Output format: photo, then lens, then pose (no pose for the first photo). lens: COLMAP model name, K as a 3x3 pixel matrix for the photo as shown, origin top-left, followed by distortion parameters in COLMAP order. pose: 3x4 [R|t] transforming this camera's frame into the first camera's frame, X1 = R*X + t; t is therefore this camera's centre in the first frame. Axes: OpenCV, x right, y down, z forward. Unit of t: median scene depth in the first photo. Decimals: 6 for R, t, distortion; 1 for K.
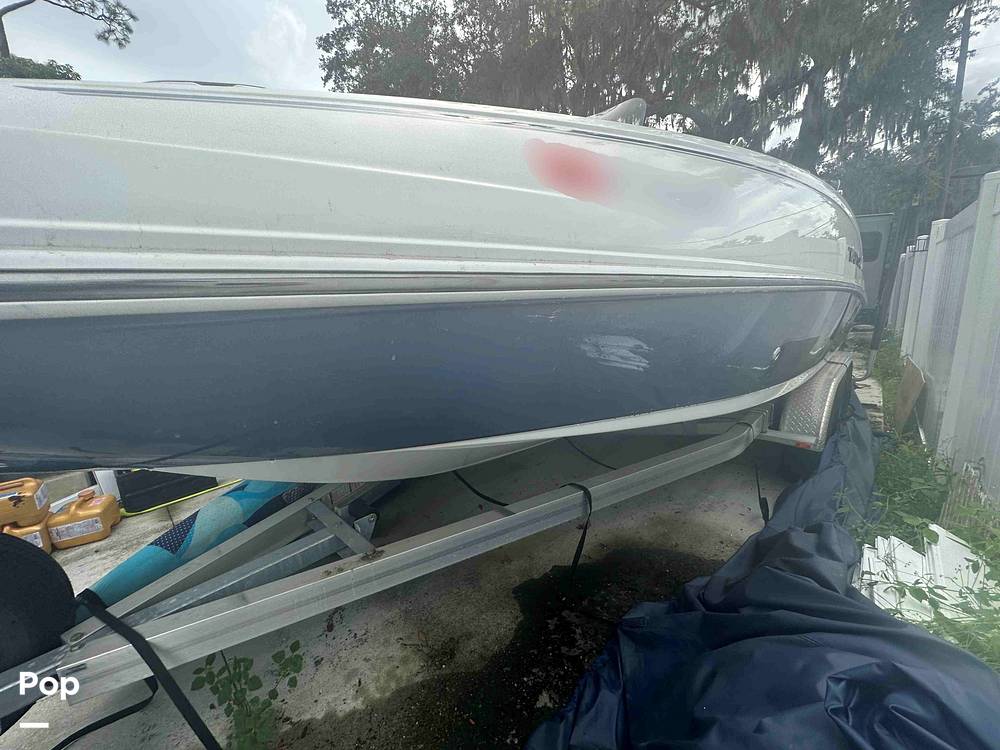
lens RADIAL K [[403.9, 0, 497.8], [0, 403.9, 376.4], [0, 0, 1]] dist [-0.004308, 0.000487]
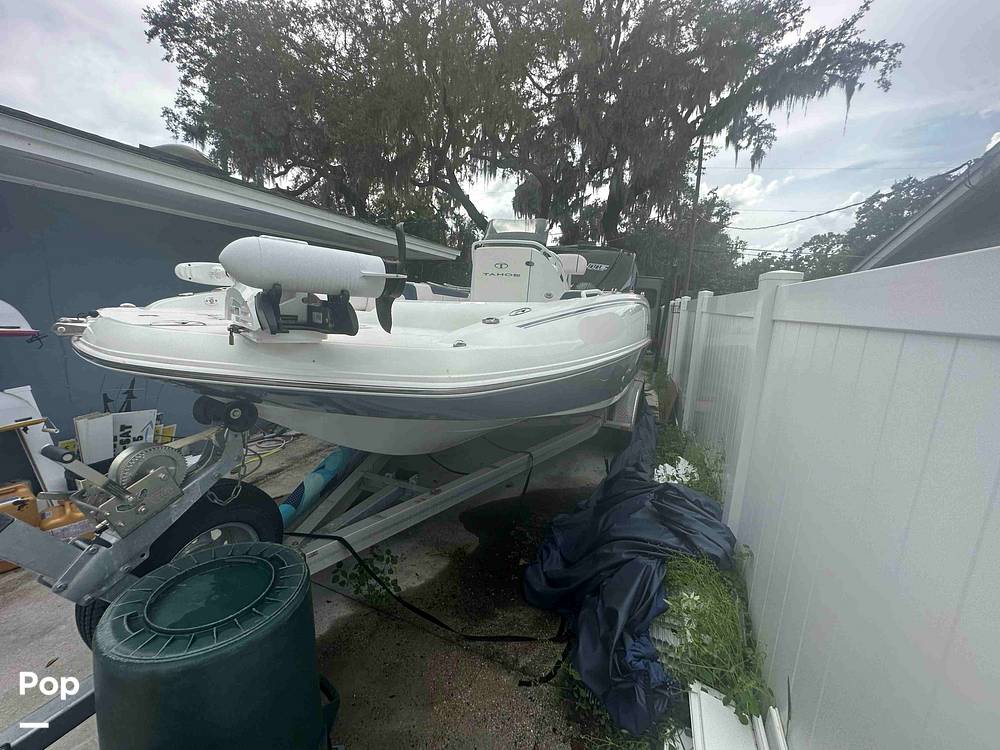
lens RADIAL K [[403.9, 0, 501.3], [0, 403.9, 379.6], [0, 0, 1]] dist [-0.004308, 0.000487]
pose [[0.921482, 0.013512, 0.388185, -0.560245], [-0.007884, 0.999840, -0.016087, -0.009932], [-0.388340, 0.011764, 0.921441, -0.547859]]
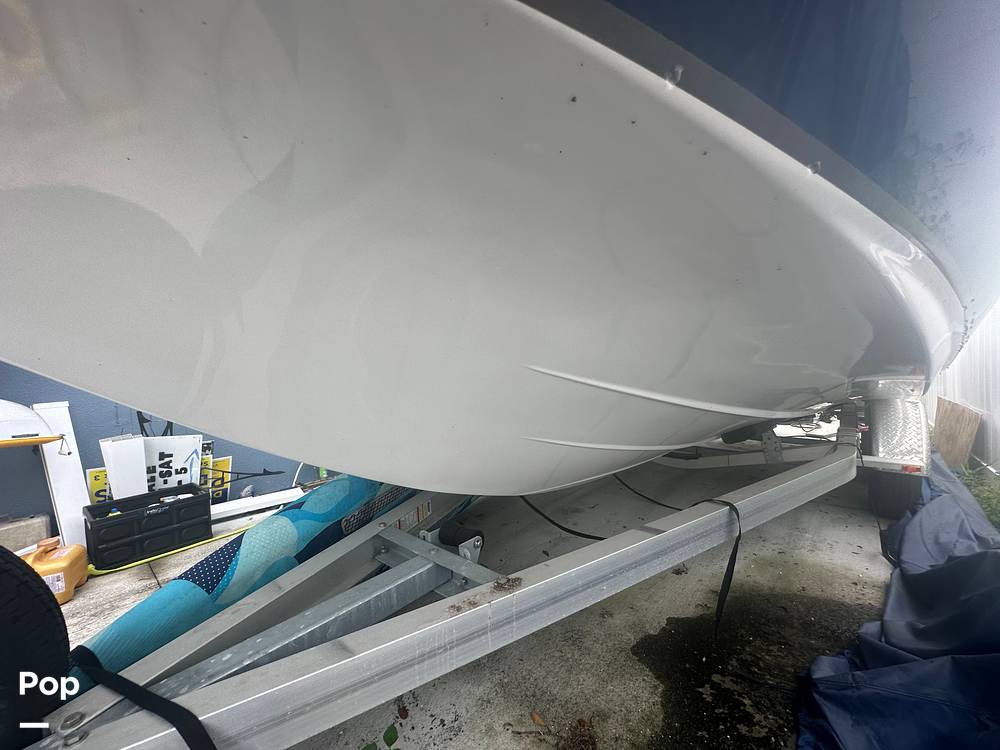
lens RADIAL K [[403.9, 0, 497.4], [0, 403.9, 374.8], [0, 0, 1]] dist [-0.004308, 0.000487]
pose [[0.998342, 0.005703, 0.057278, -0.284527], [0.004412, 0.984571, -0.174931, 0.156510], [-0.057392, 0.174894, 0.982913, 0.181540]]
